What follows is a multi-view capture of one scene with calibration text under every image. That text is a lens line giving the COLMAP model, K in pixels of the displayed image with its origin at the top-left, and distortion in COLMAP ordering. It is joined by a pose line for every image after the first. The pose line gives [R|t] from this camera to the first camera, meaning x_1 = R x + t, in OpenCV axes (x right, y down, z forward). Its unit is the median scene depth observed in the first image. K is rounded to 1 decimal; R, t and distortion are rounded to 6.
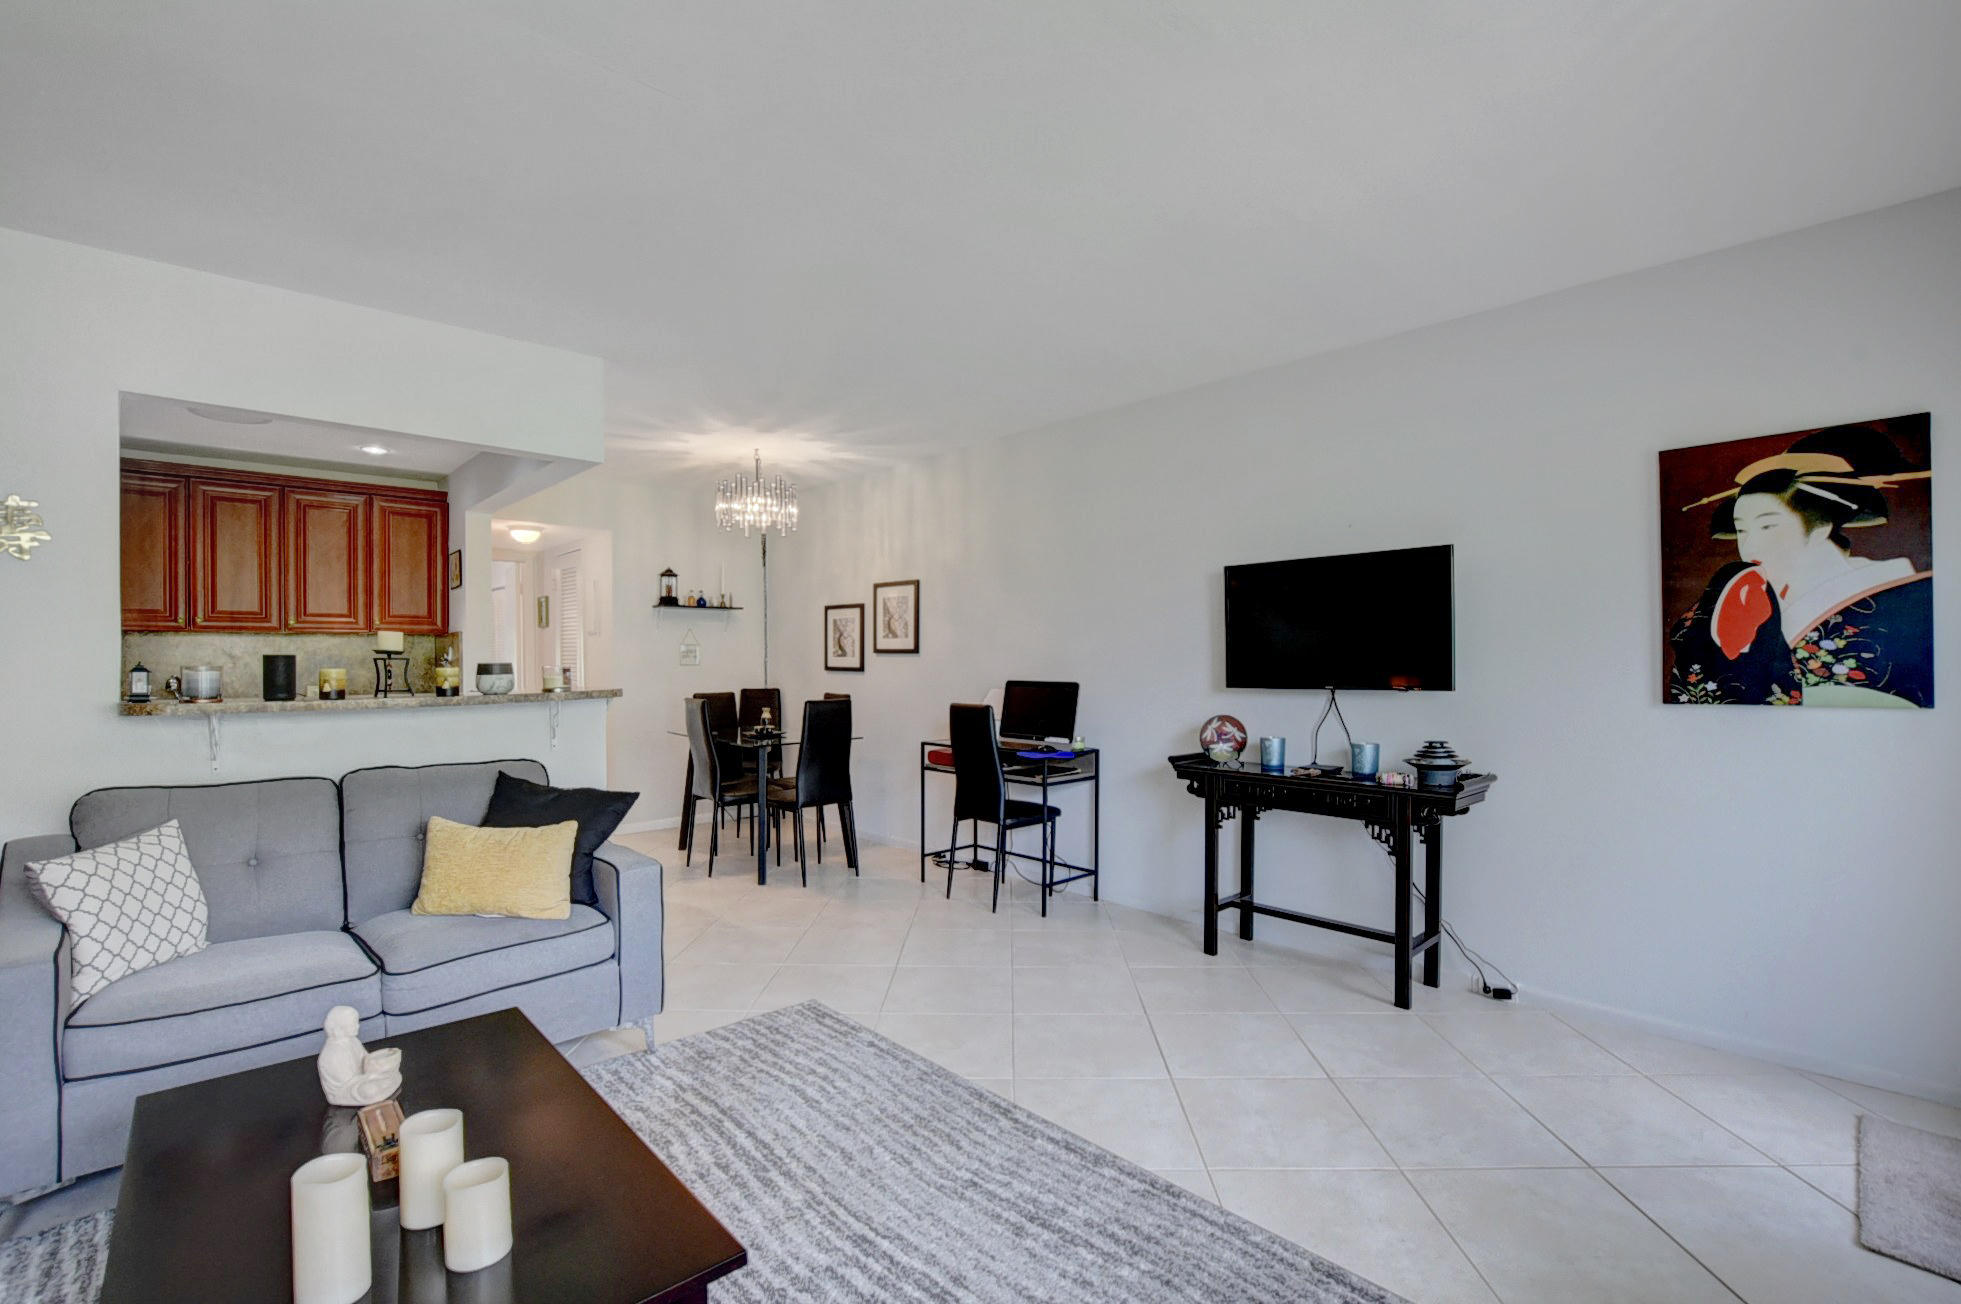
lens RADIAL K [[877.9, 0, 989.5], [0, 877.9, 666.4], [0, 0, 1]] dist [-0.034373, 0.000275]
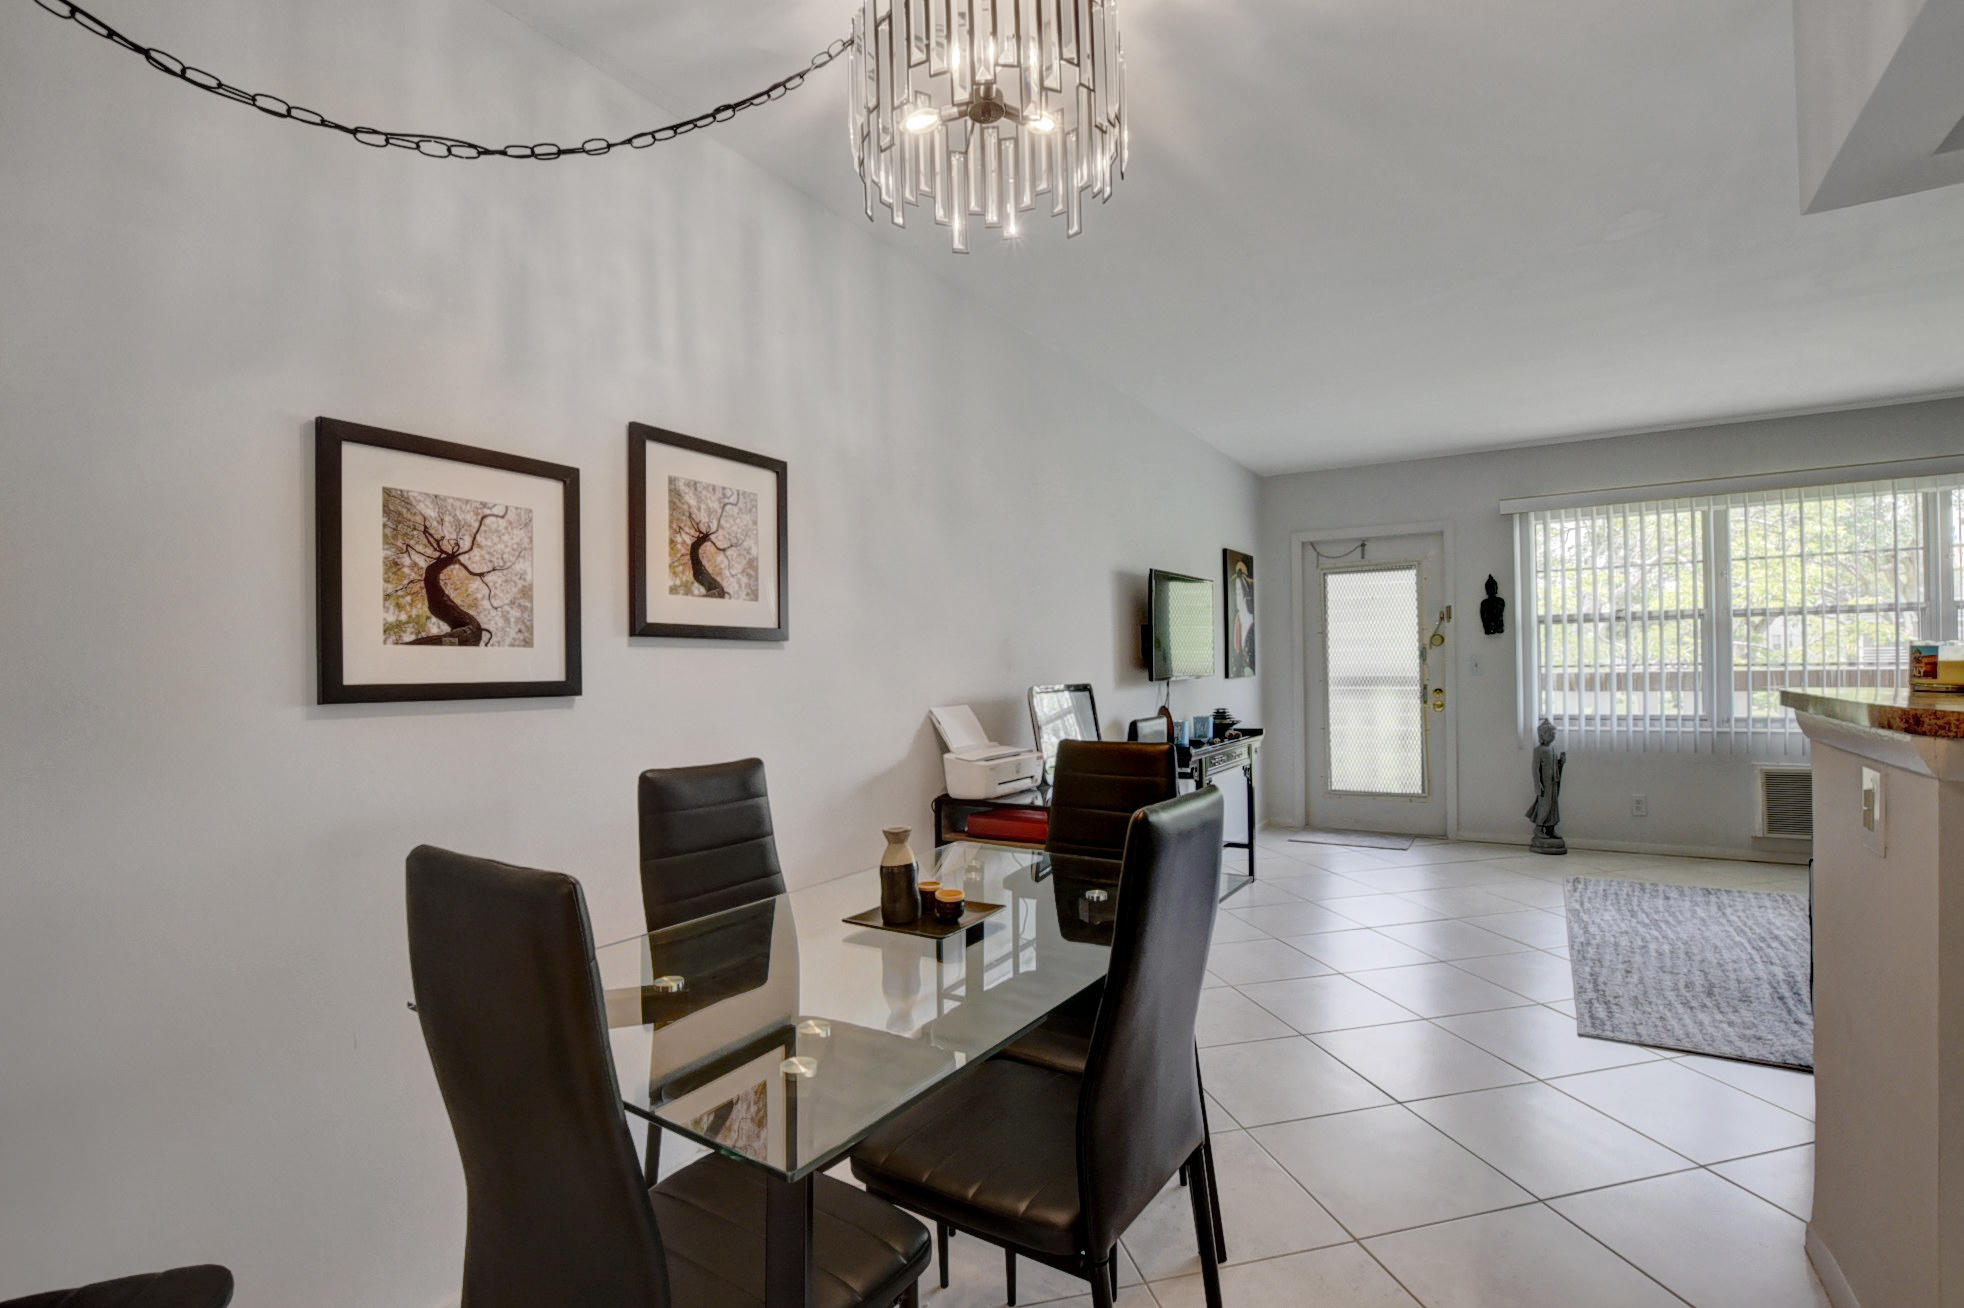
lens RADIAL K [[875.5, 0, 982.0], [0, 875.5, 654.0], [0, 0, 1]] dist [-0.020880, 0.000033]
pose [[-0.250464, 0.012282, 0.968048, -0.478388], [0.023812, 0.999695, -0.006522, -0.002840], [-0.967833, 0.021418, -0.250680, 0.957049]]
